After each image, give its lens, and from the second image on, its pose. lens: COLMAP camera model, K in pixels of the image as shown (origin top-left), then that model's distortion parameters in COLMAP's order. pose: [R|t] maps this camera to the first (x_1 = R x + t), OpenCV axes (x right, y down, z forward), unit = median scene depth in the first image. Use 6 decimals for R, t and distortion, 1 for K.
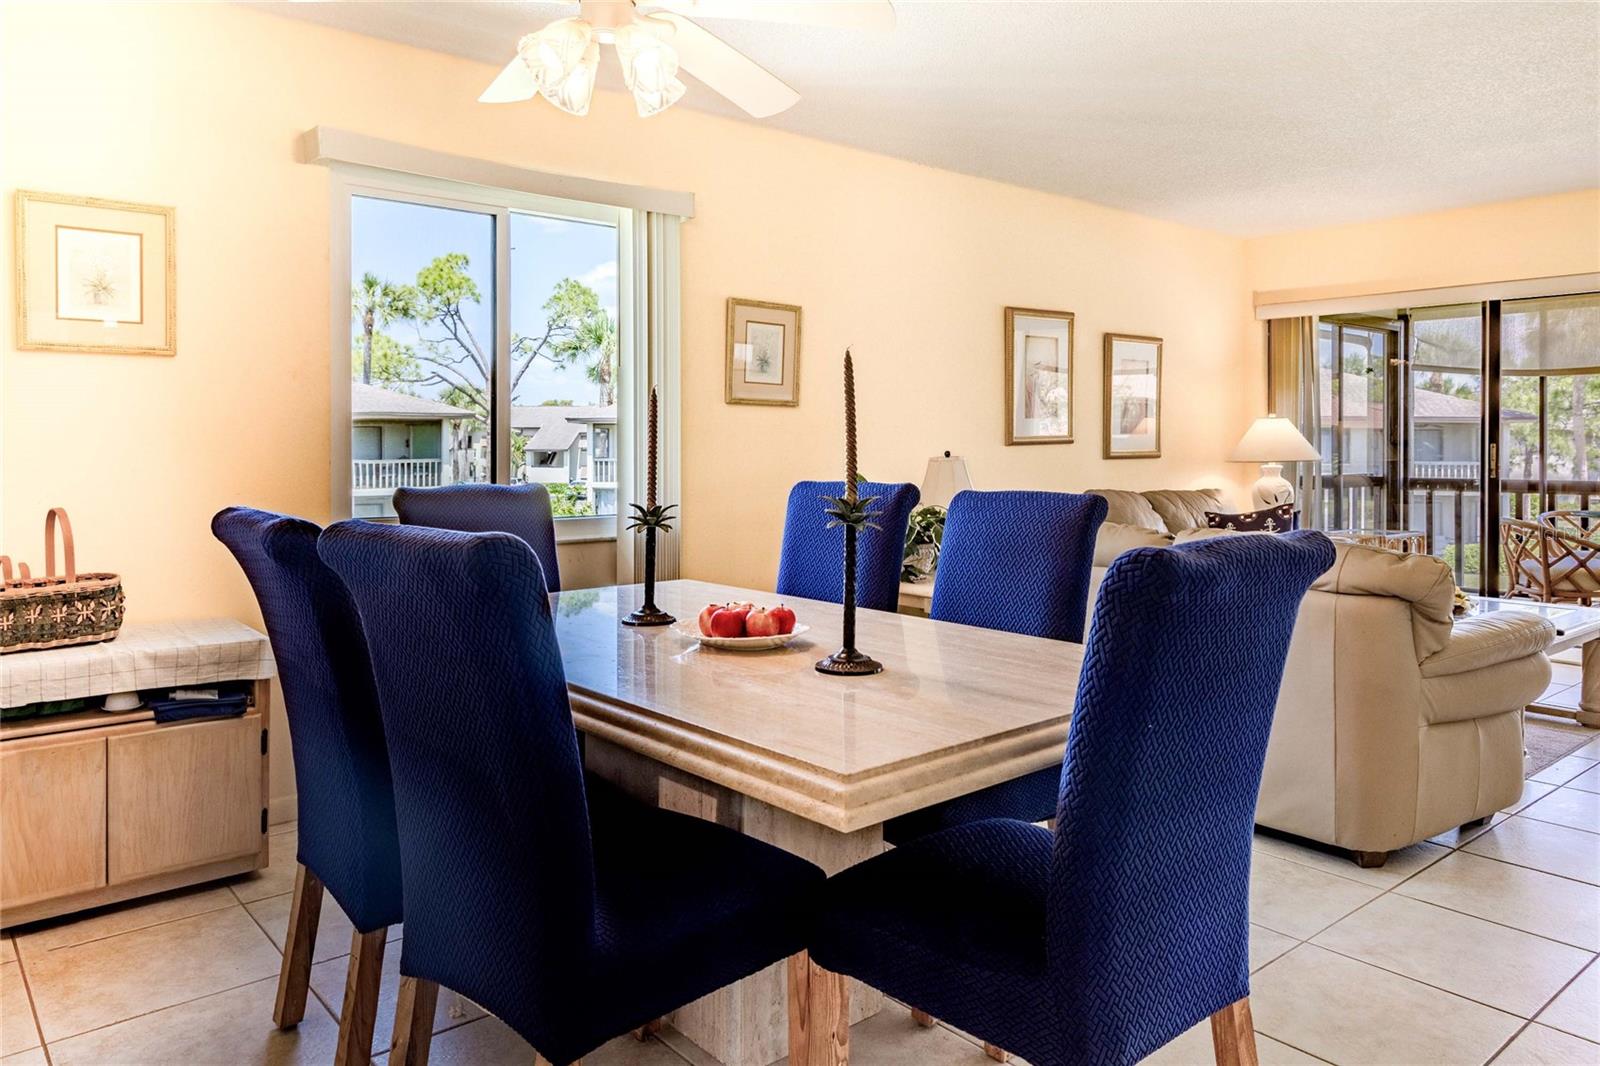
lens RADIAL K [[1107.0, 0, 818.7], [0, 1107.0, 446.9], [0, 0, 1]] dist [0.027476, -0.011166]
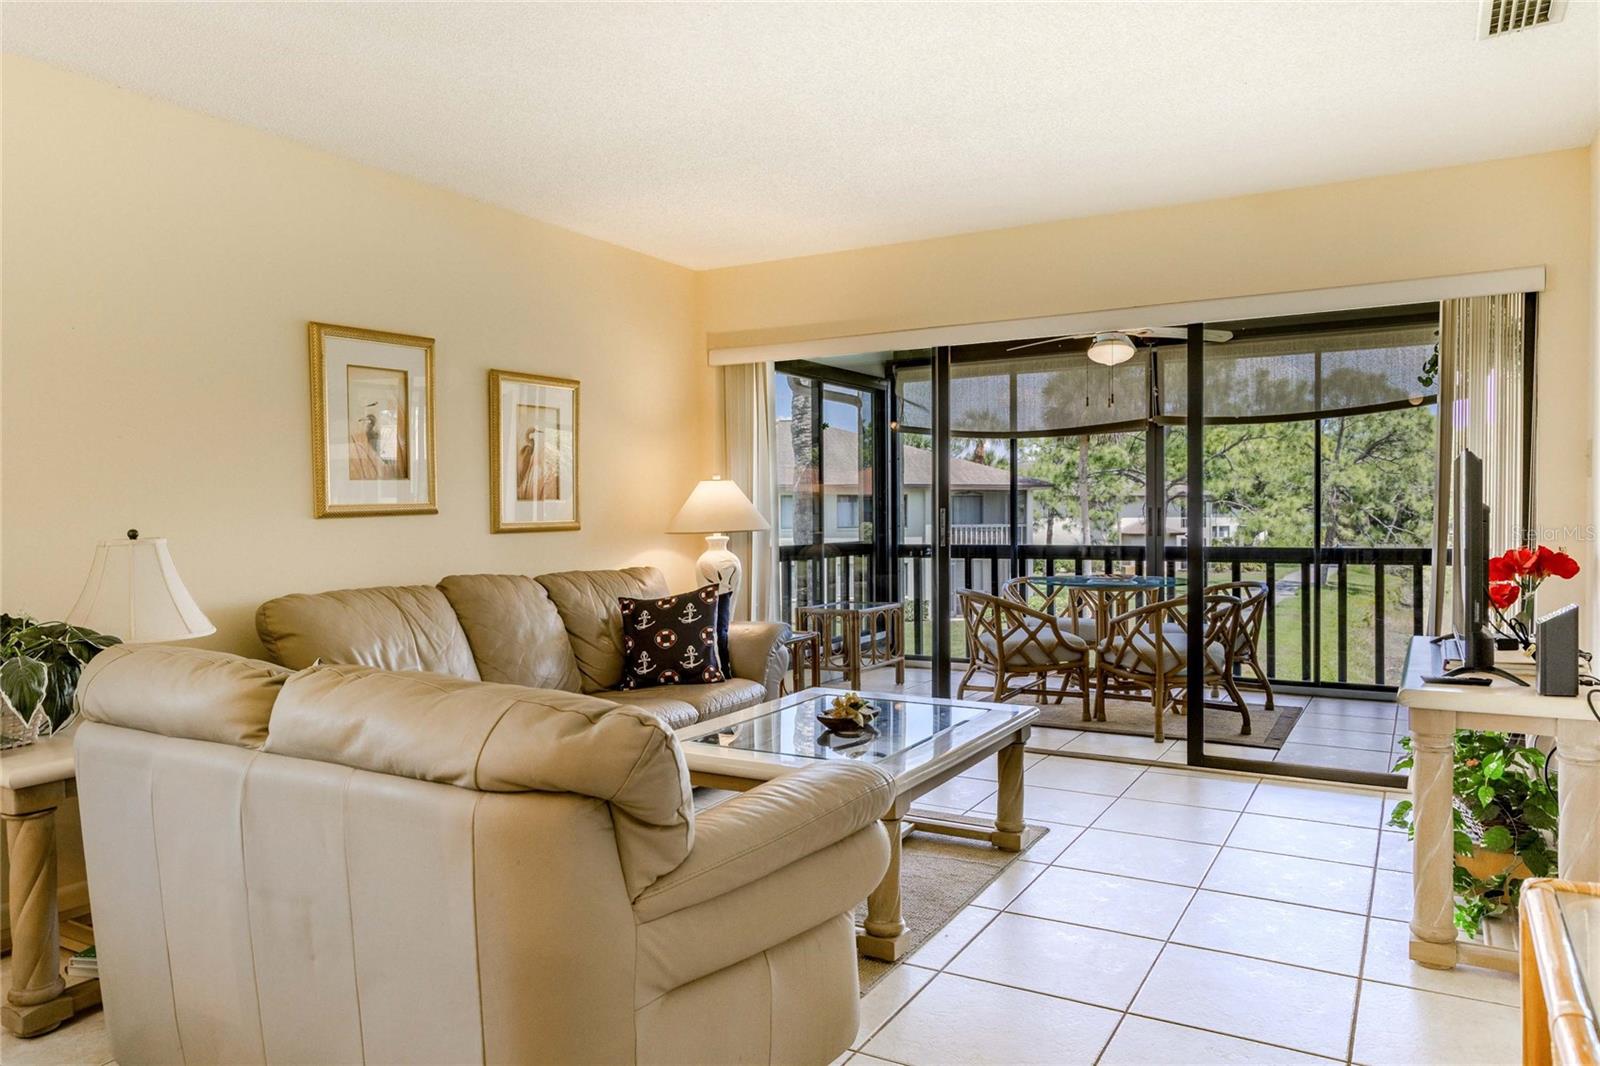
lens RADIAL K [[1068.2, 0, 808.8], [0, 1068.2, 529.7], [0, 0, 1]] dist [0.025084, -0.011342]
pose [[0.944297, -0.016151, 0.328698, 0.326914], [0.011616, 0.999808, 0.015755, -0.001021], [-0.328889, -0.011060, 0.944304, 0.335366]]
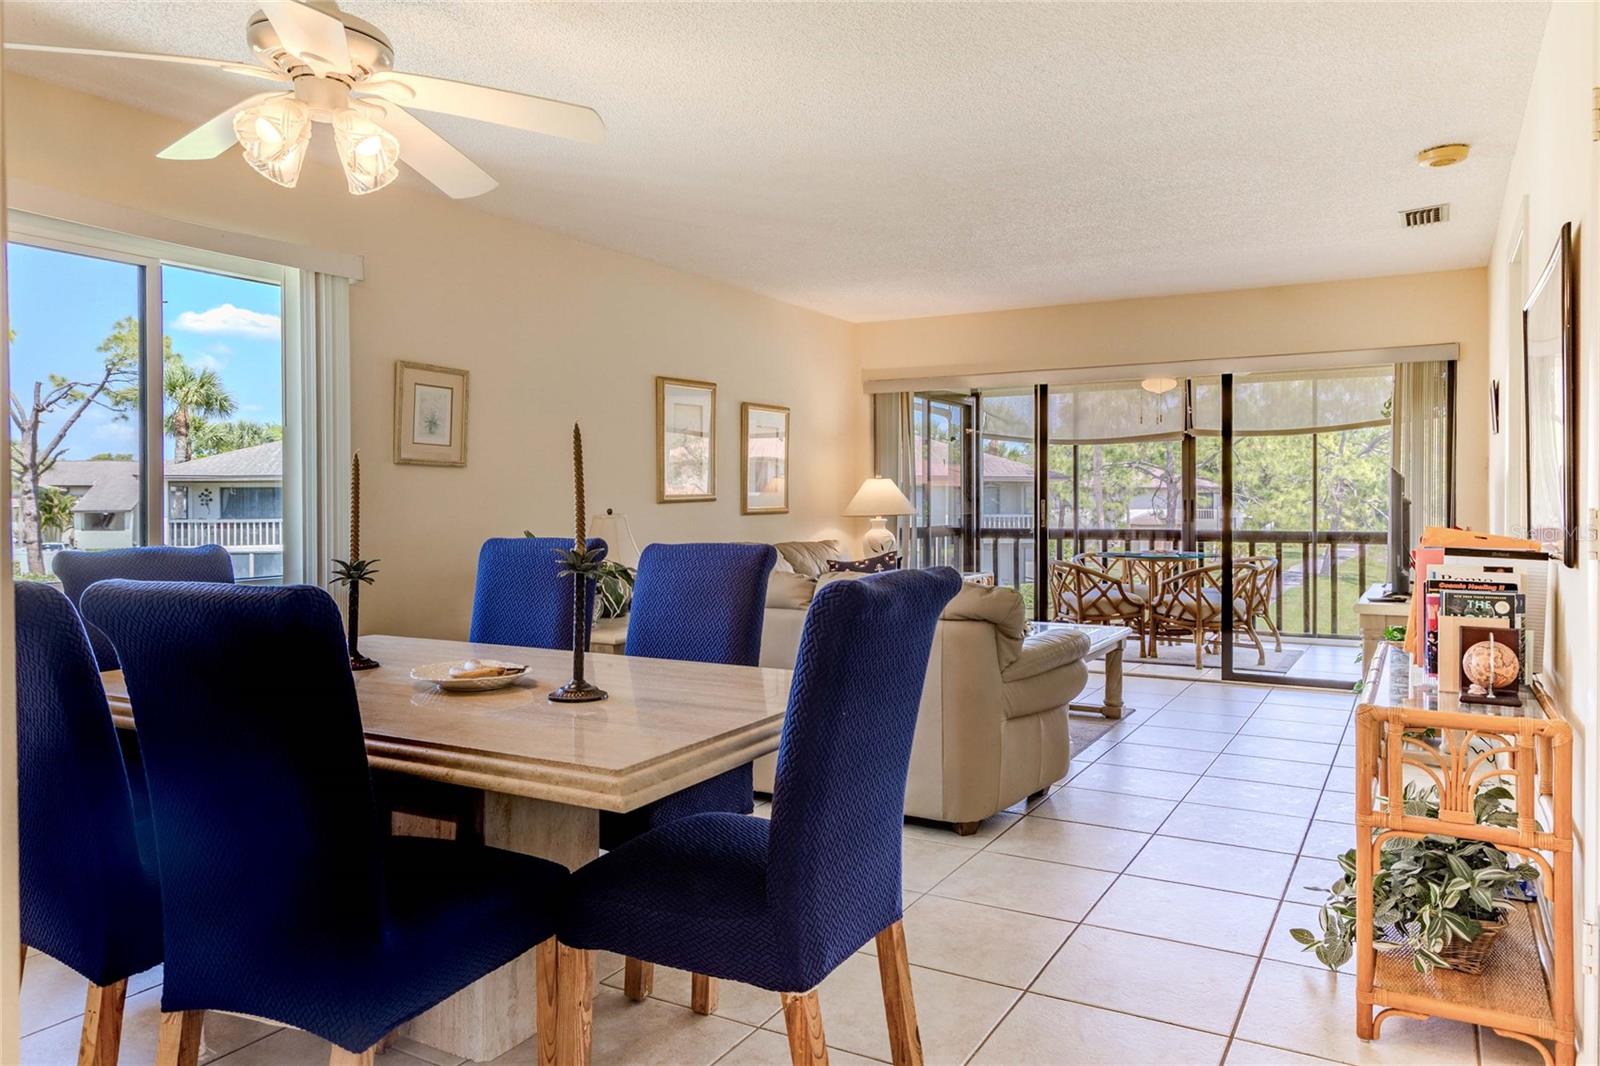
lens RADIAL K [[1107.0, 0, 812.2], [0, 1107.0, 505.4], [0, 0, 1]] dist [0.027476, -0.011166]
pose [[0.940671, -0.006654, 0.339254, -0.075748], [0.006182, 0.999978, 0.002474, -0.001262], [-0.339263, -0.000230, 0.940692, -0.097513]]
